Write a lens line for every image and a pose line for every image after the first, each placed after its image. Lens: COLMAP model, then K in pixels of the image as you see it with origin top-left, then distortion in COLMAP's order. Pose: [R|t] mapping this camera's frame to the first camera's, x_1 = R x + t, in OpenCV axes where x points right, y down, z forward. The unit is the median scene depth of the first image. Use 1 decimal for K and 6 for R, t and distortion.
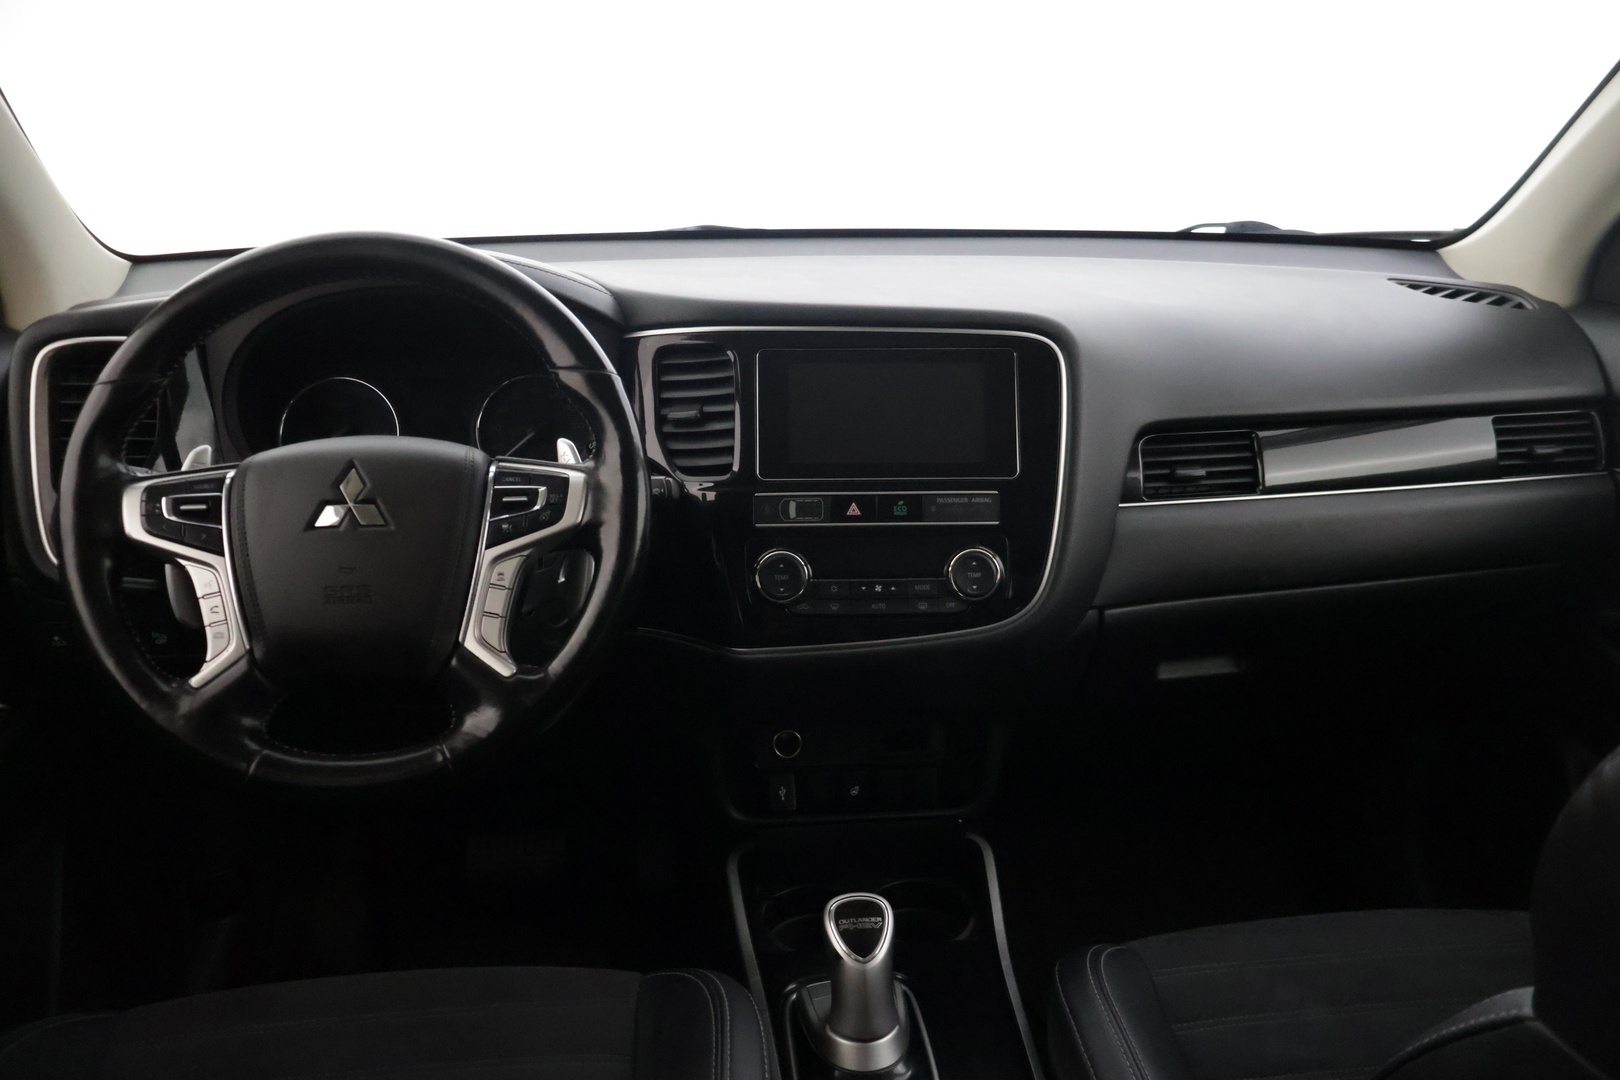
lens RADIAL K [[1404.8, 0, 810.0], [0, 1404.8, 540.0], [0, 0, 1]] dist [-0.001216, 0.002343]
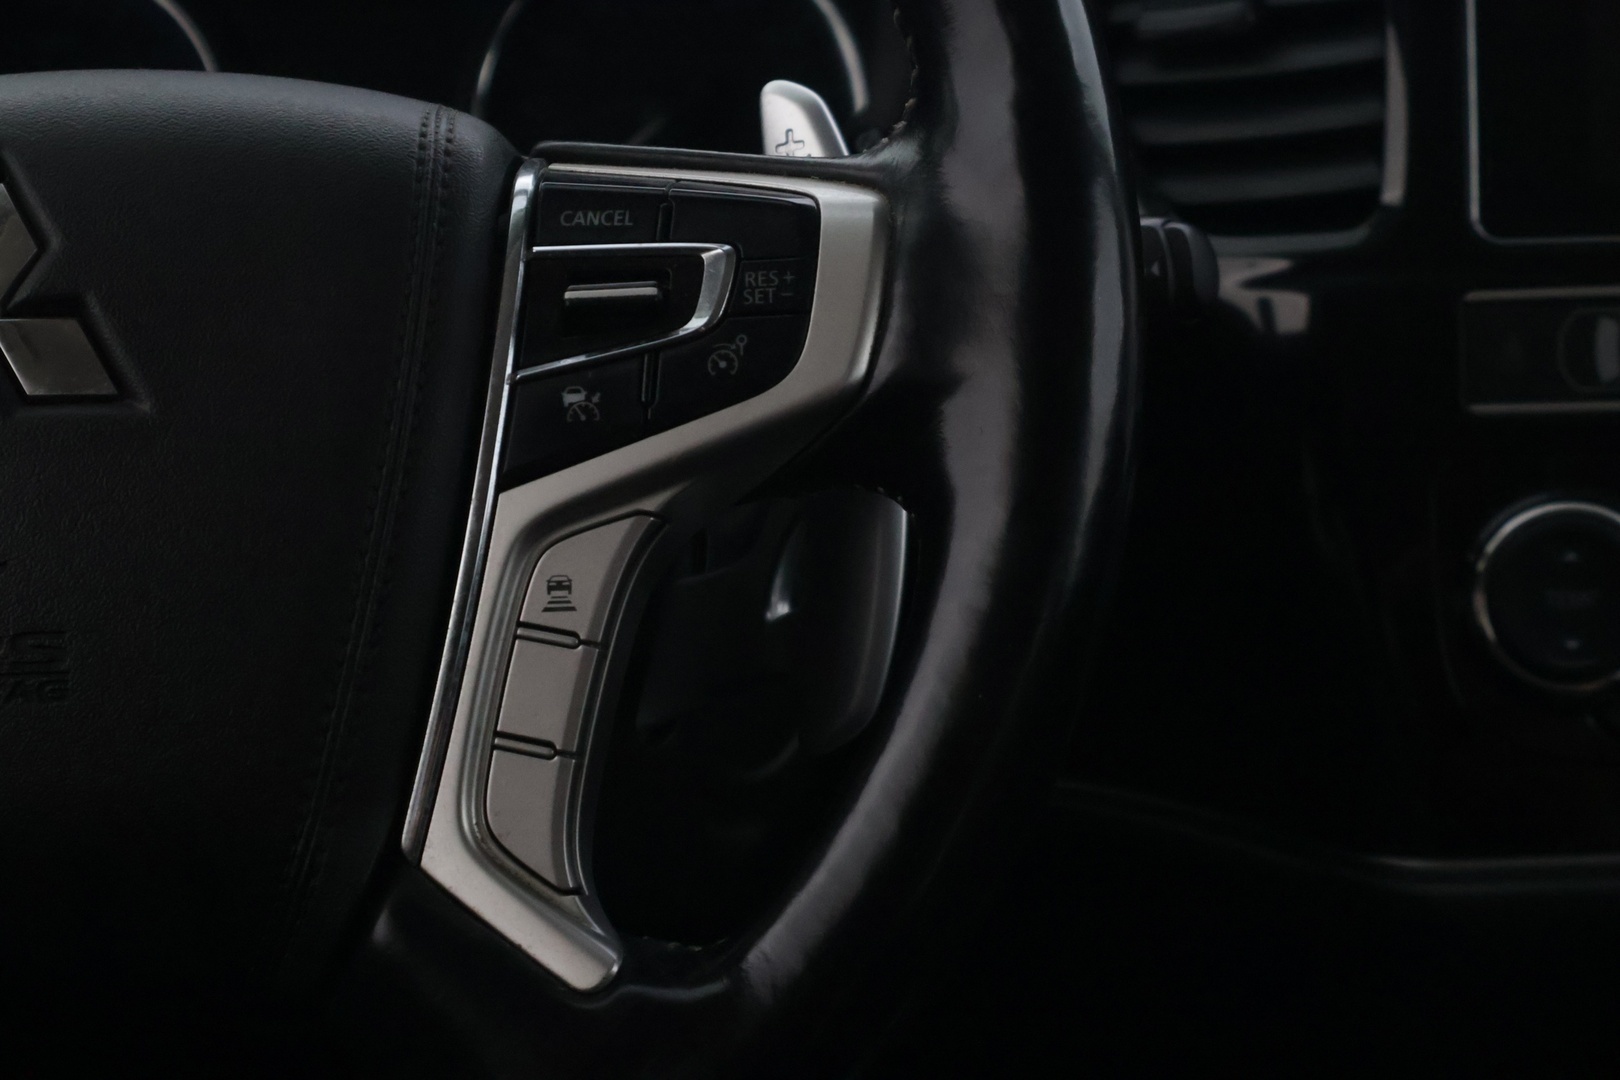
lens RADIAL K [[3412.3, 0, 810.0], [0, 3412.3, 540.0], [0, 0, 1]] dist [0.040365, 0.023238]
pose [[0.990132, -0.006469, -0.139991, -0.086878], [0.007048, 0.999969, 0.003640, 0.013845], [0.139963, -0.004590, 0.990146, 0.387195]]
